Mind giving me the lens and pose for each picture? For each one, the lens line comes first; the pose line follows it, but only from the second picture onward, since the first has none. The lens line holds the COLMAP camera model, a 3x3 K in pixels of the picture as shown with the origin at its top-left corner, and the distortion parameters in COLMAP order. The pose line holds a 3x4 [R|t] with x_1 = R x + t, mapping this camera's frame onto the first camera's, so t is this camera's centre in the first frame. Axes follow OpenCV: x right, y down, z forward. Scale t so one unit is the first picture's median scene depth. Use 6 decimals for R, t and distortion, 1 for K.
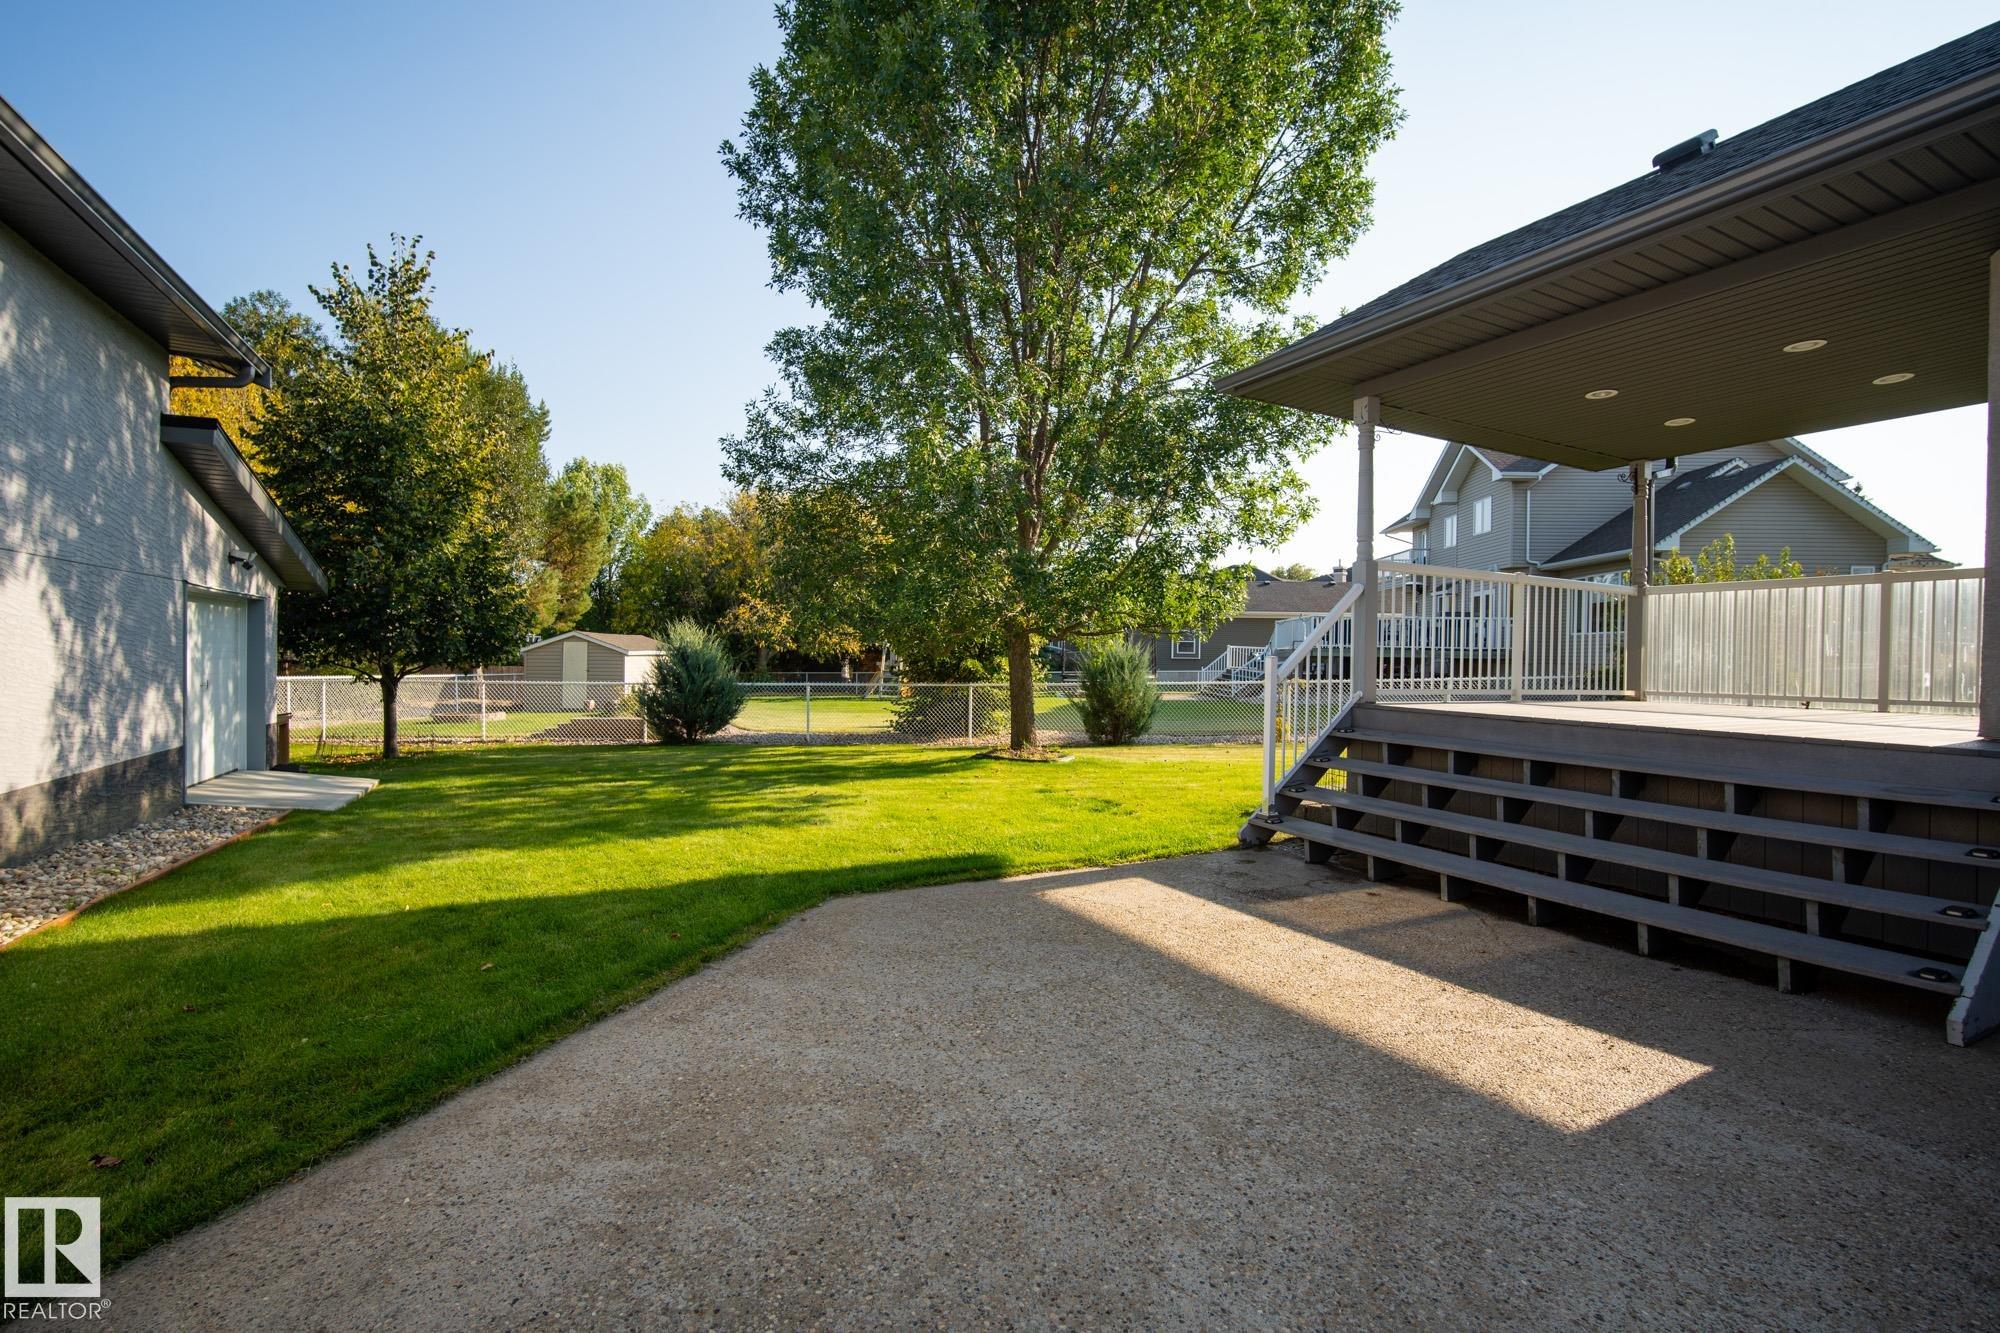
lens RADIAL K [[859.4, 0, 1005.4], [0, 859.4, 693.6], [0, 0, 1]] dist [-0.001521, 0.000026]
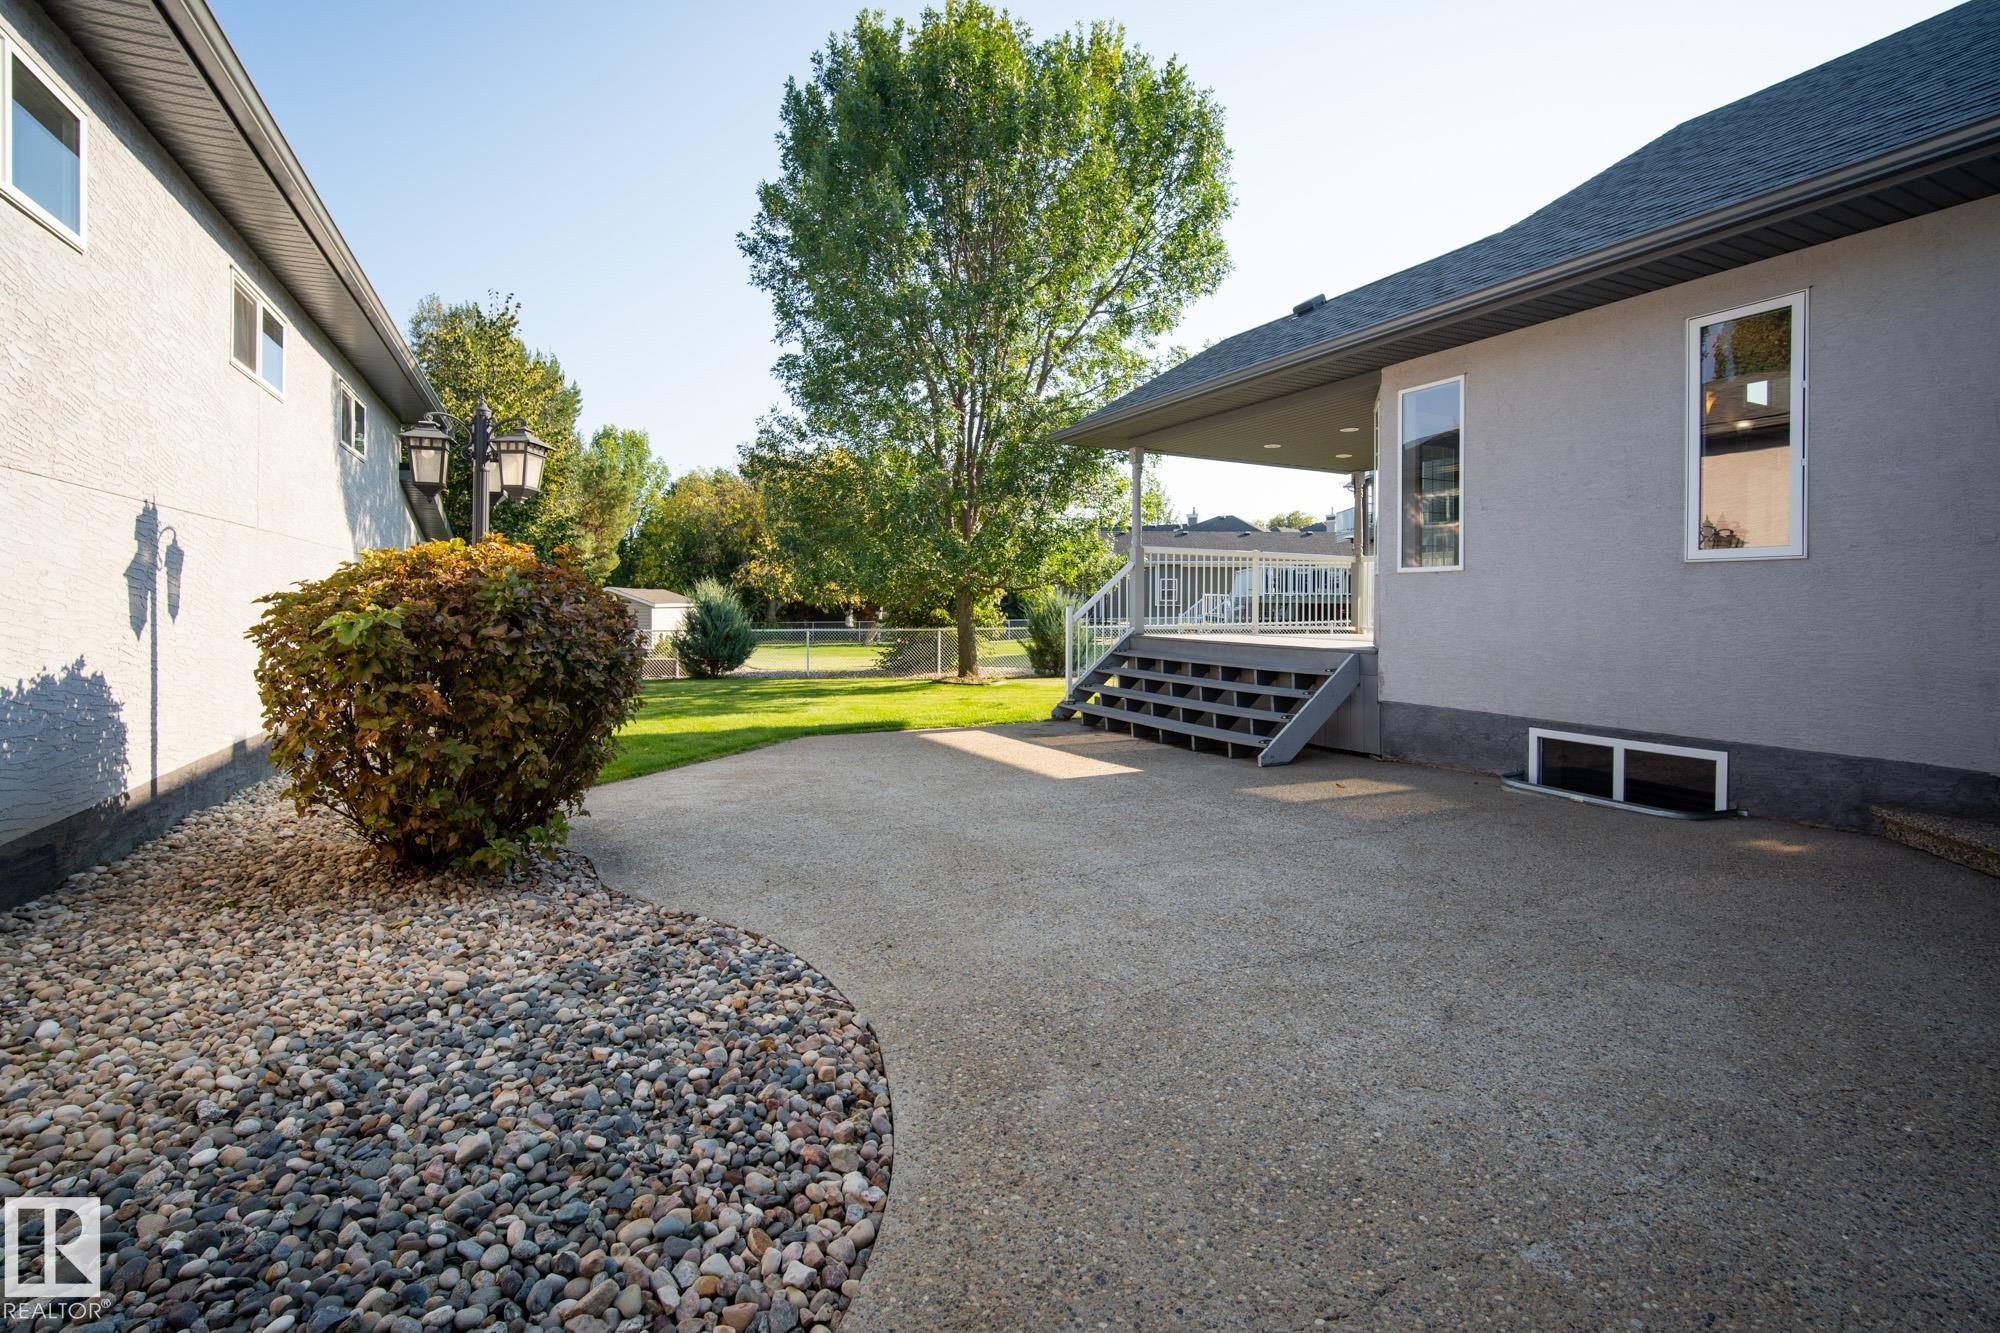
lens RADIAL K [[866.6, 0, 997.3], [0, 866.6, 647.1], [0, 0, 1]] dist [-0.008148, 0.000279]
pose [[0.999725, -0.007577, -0.022173, 0.078451], [0.007692, 0.999957, 0.005117, 0.010281], [0.022133, -0.005286, 0.999741, -0.267172]]
